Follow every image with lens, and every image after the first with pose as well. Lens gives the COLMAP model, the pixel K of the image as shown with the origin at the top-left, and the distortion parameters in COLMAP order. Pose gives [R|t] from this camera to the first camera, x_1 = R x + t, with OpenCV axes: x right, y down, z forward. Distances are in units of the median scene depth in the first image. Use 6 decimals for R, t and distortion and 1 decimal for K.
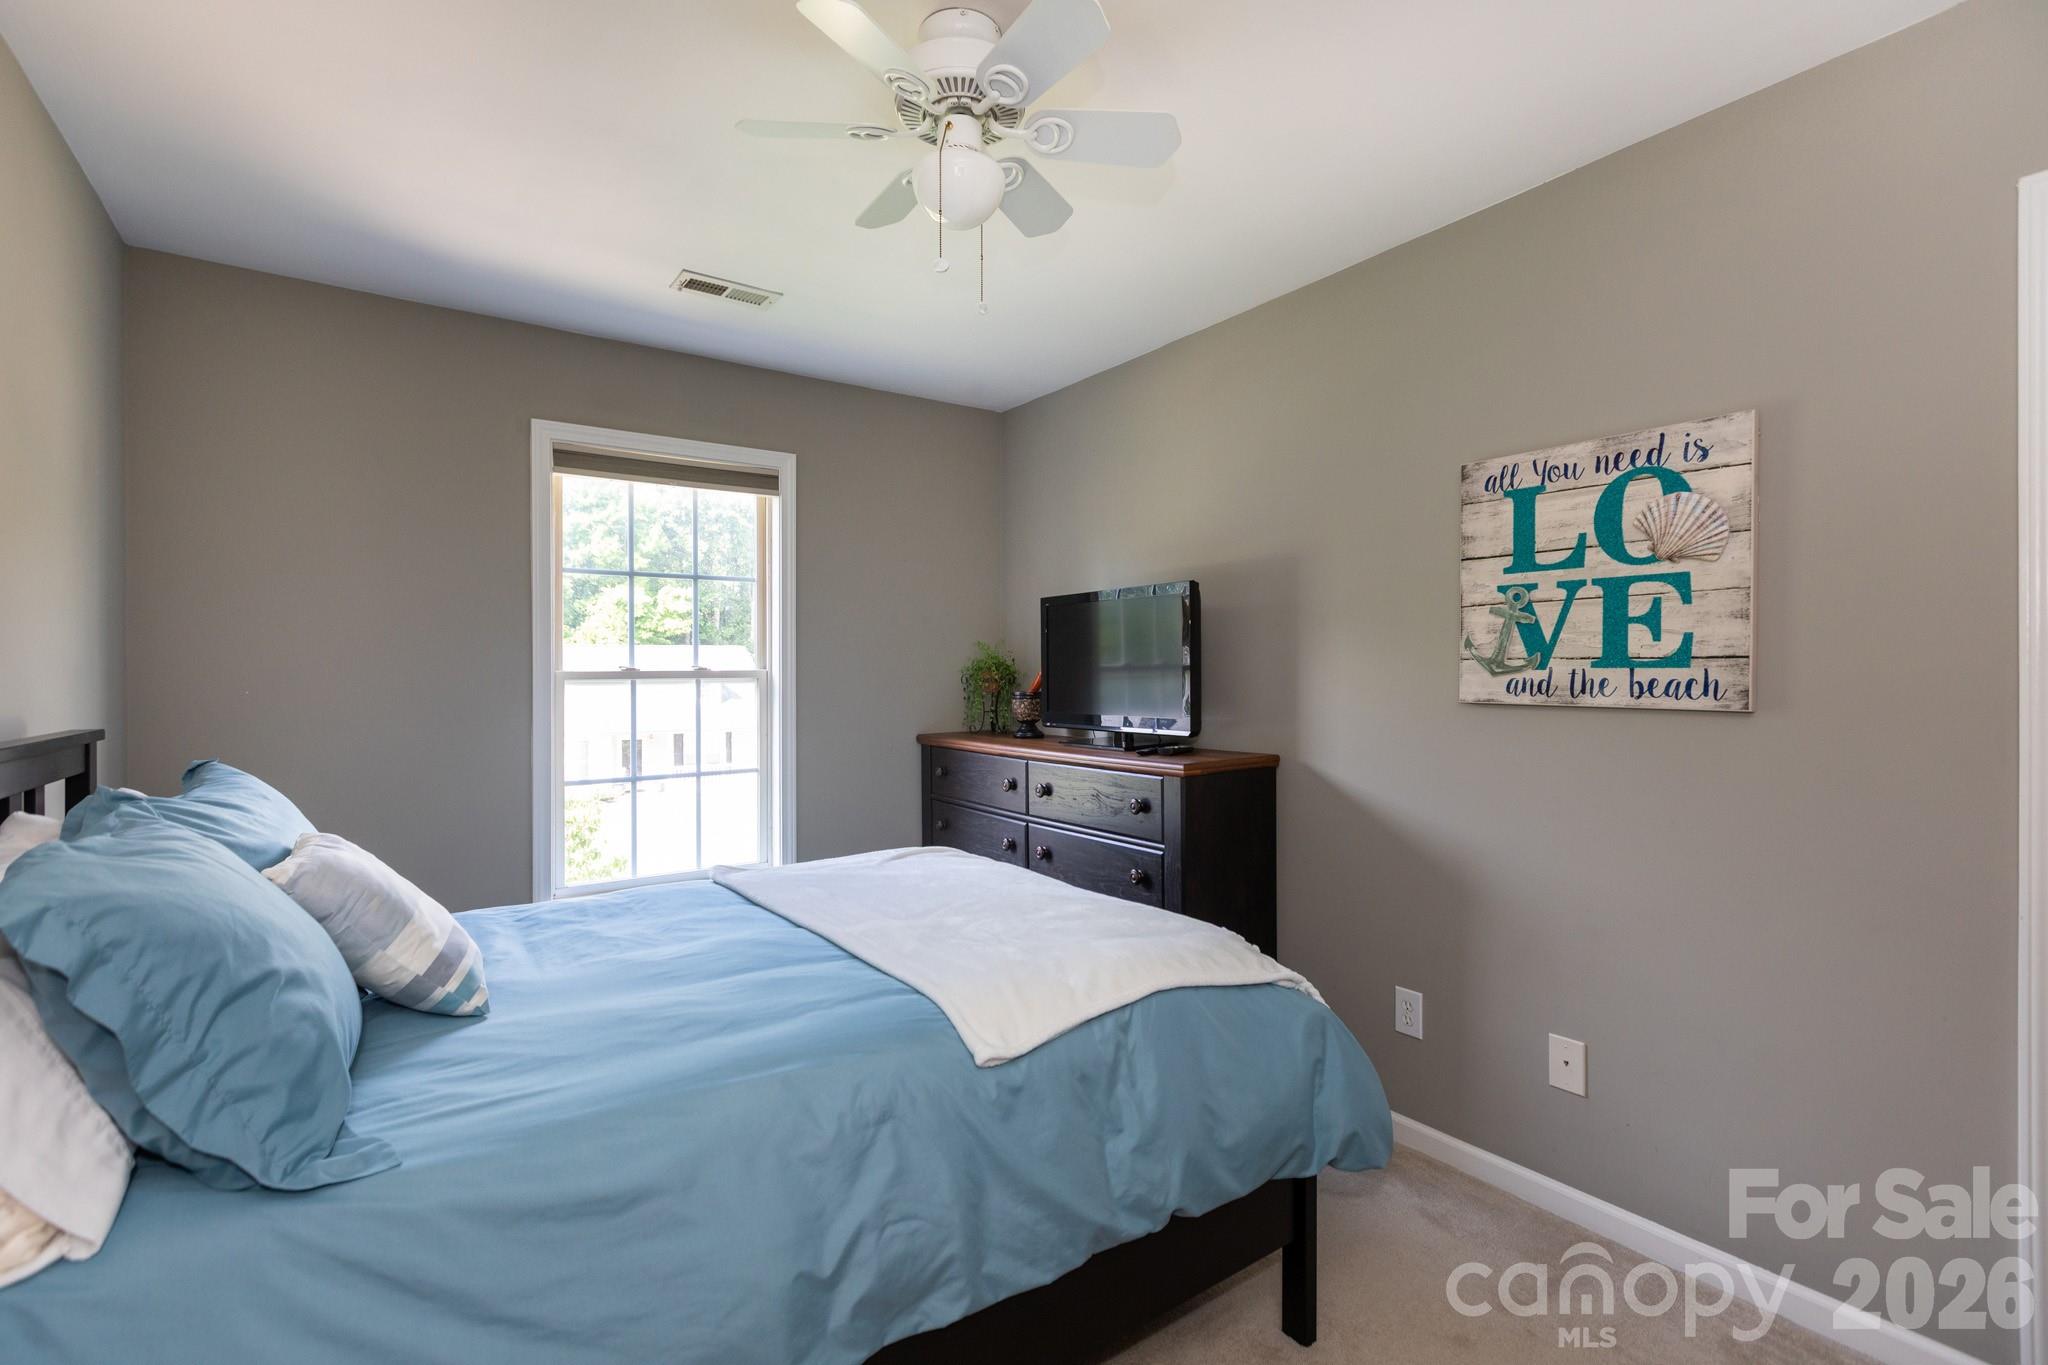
lens RADIAL K [[922.4, 0, 1010.2], [0, 922.4, 679.5], [0, 0, 1]] dist [-0.000758, -0.000074]
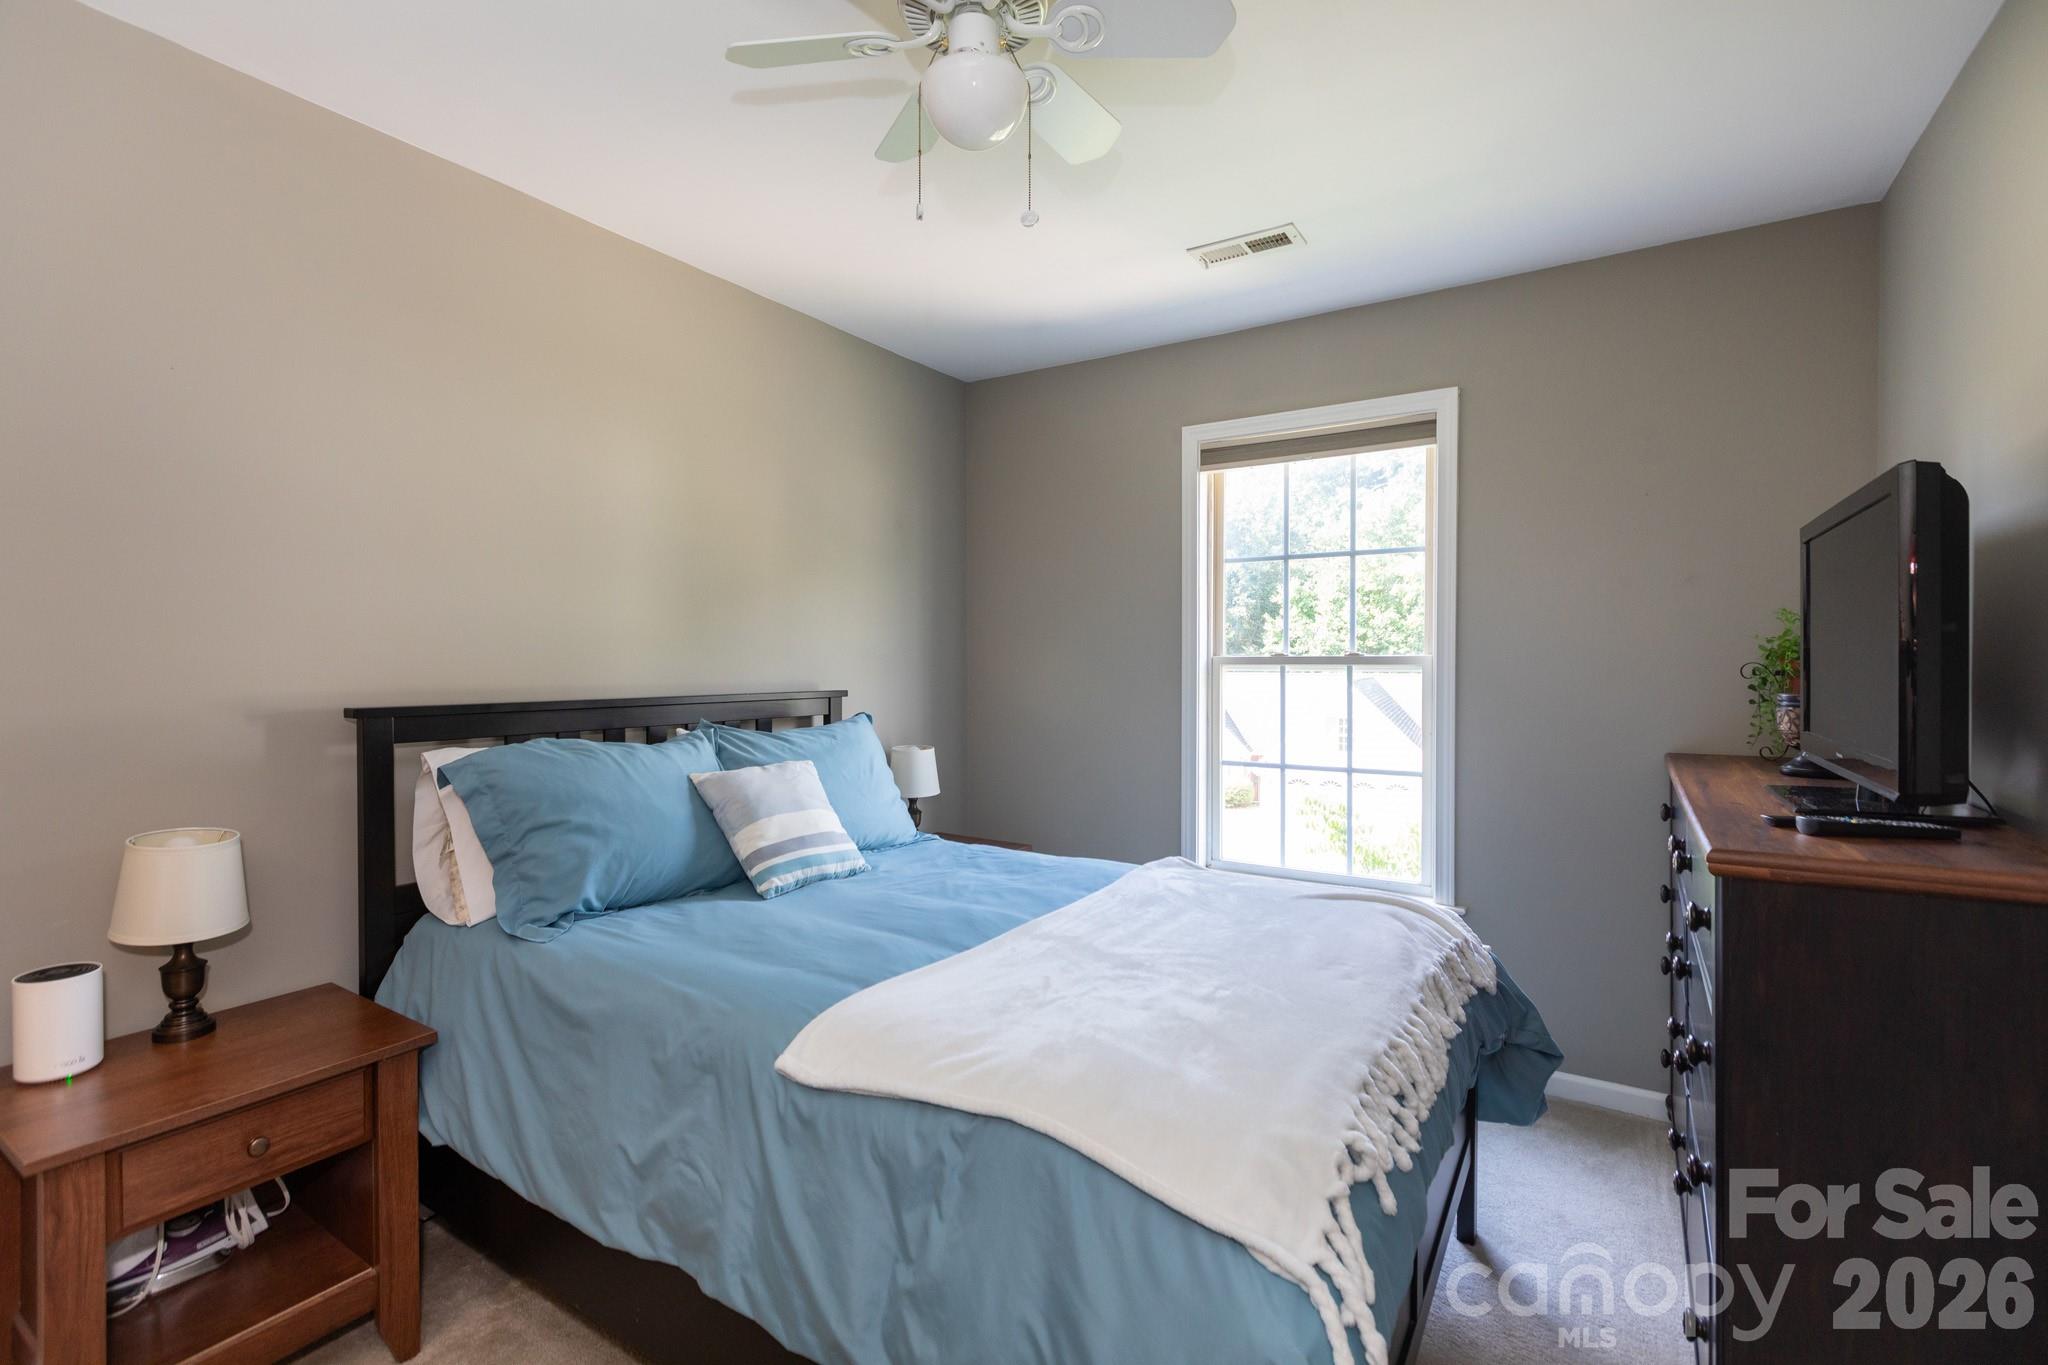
lens RADIAL K [[922.4, 0, 1010.2], [0, 922.4, 679.5], [0, 0, 1]] dist [-0.000758, -0.000074]
pose [[0.379008, 0.024535, -0.925068, 0.419804], [-0.010669, 0.999698, 0.022143, -0.004317], [0.925332, 0.001477, 0.379155, 0.387440]]
